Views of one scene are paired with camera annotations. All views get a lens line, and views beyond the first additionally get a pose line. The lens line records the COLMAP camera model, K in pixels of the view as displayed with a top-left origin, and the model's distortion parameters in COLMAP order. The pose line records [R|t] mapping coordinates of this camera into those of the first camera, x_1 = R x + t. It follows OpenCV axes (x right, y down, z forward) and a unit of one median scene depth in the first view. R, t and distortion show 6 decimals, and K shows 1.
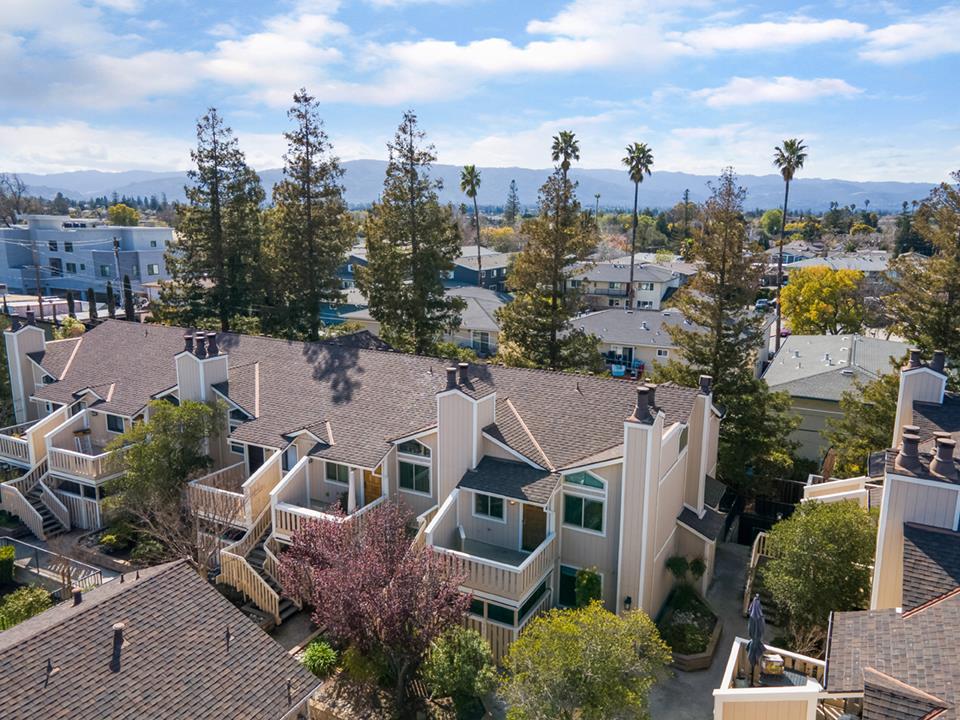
lens RADIAL K [[680.2, 0, 480.4], [0, 680.2, 387.5], [0, 0, 1]] dist [0.035308, 0.003992]
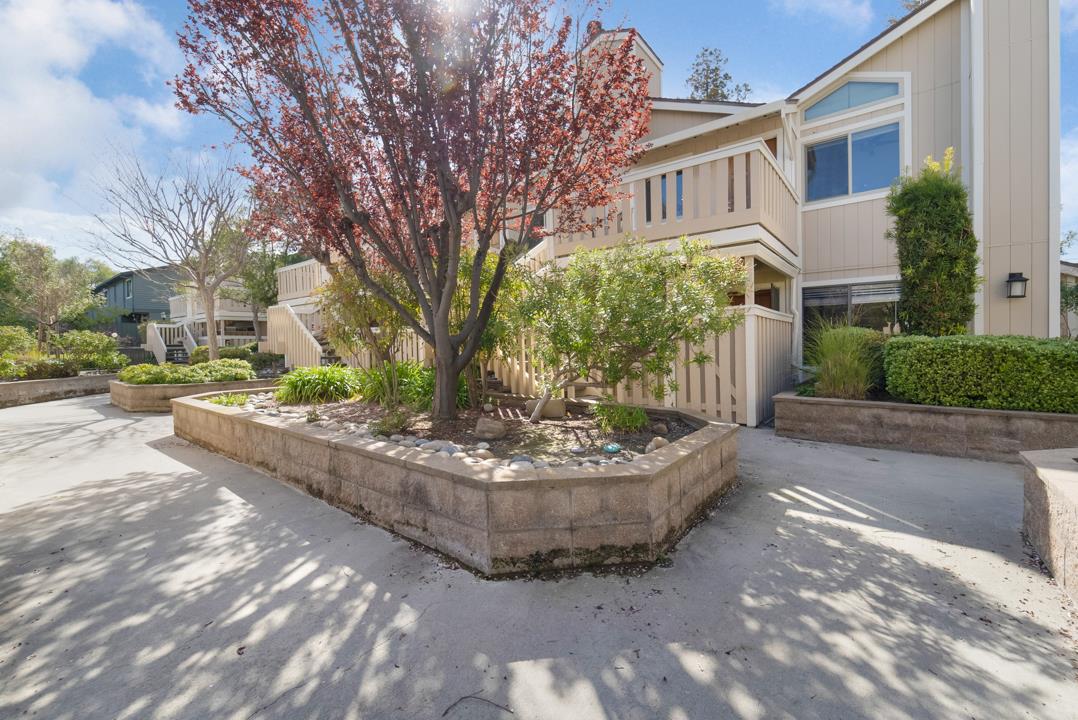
lens RADIAL K [[433.6, 0, 542.9], [0, 433.6, 356.4], [0, 0, 1]] dist [-0.000964, -0.000235]
pose [[0.984235, -0.008239, -0.176673, -0.022817], [-0.033534, 0.972103, -0.232146, 0.366146], [0.173657, 0.234411, 0.956501, 0.595035]]
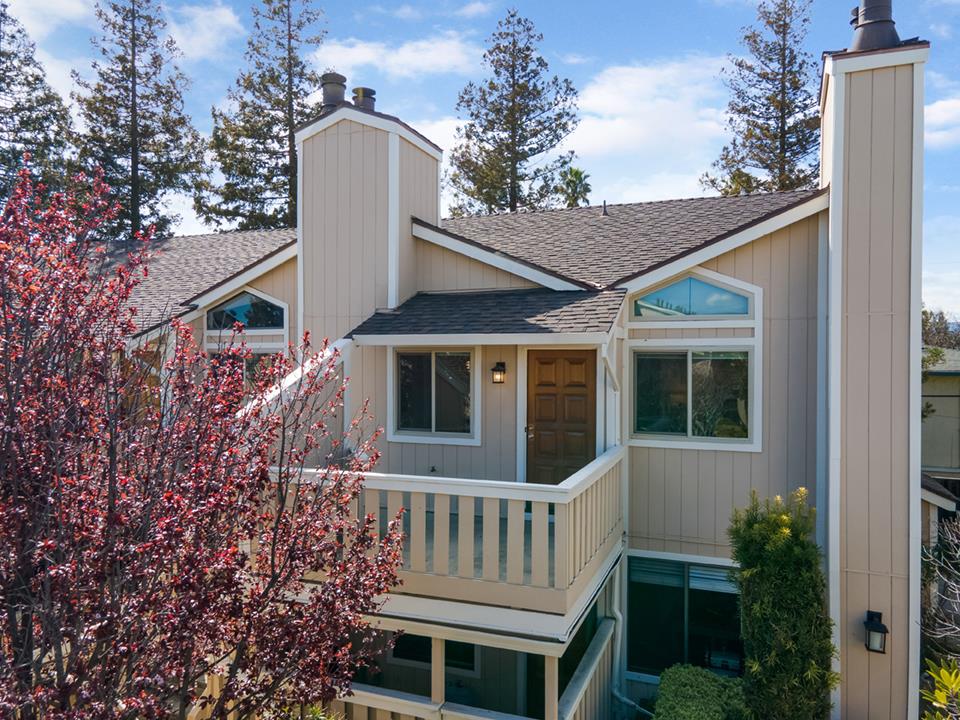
lens RADIAL K [[695.1, 0, 480.0], [0, 695.1, 360.0], [0, 0, 1]] dist [0.033999, 0.004800]
pose [[0.991334, 0.003354, 0.131320, -0.011592], [0.027453, 0.972311, -0.232072, 0.223055], [-0.128462, 0.233666, 0.963793, 0.569895]]
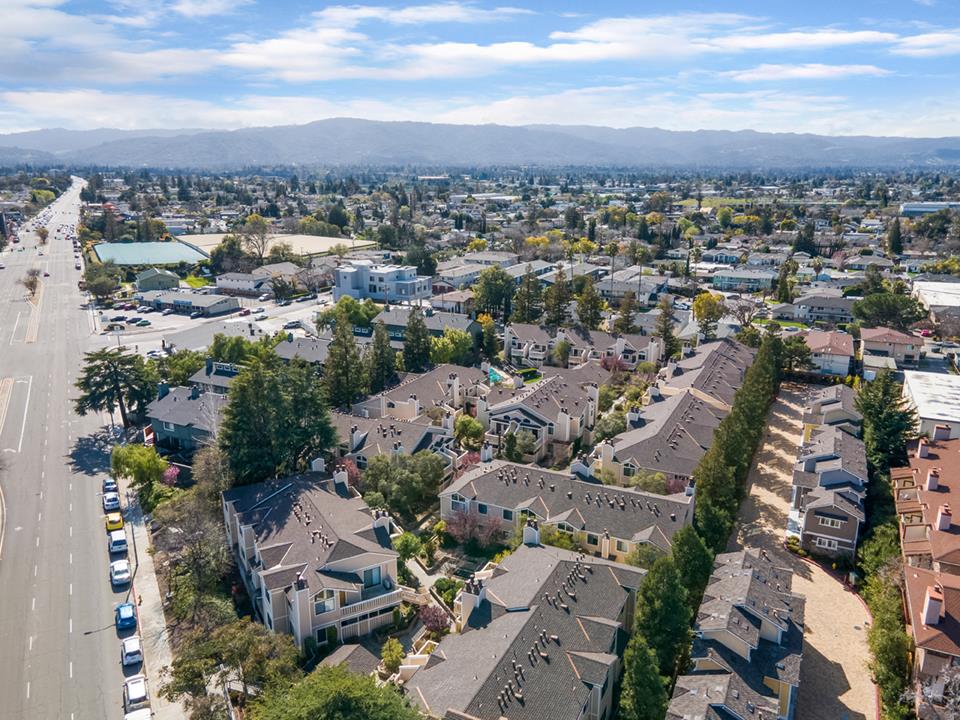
lens RADIAL K [[695.1, 0, 480.0], [0, 695.1, 360.0], [0, 0, 1]] dist [0.033999, 0.004800]
pose [[0.999313, -0.016965, 0.032958, -1.374942], [0.016272, 0.999643, 0.021193, 0.042714], [-0.033306, -0.020642, 0.999232, -4.755298]]
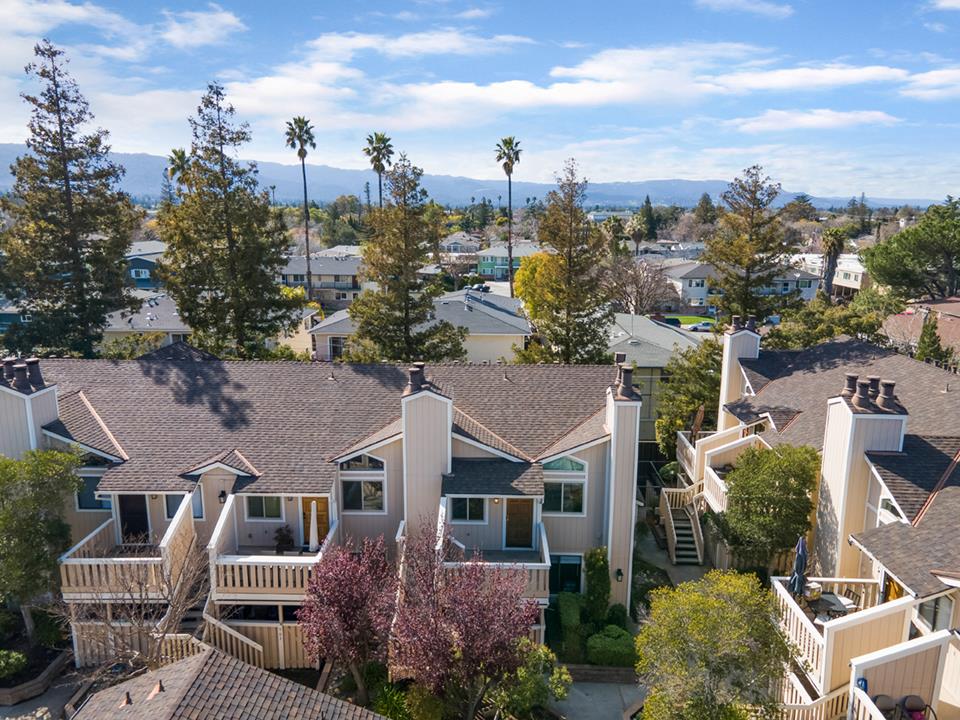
lens RADIAL K [[689.4, 0, 464.4], [0, 689.4, 383.5], [0, 0, 1]] dist [0.042873, 0.007719]
pose [[0.895181, -0.110953, 0.431672, -0.354700], [0.110460, 0.993532, 0.026304, -0.023560], [-0.431799, 0.024136, 0.901647, 0.122358]]
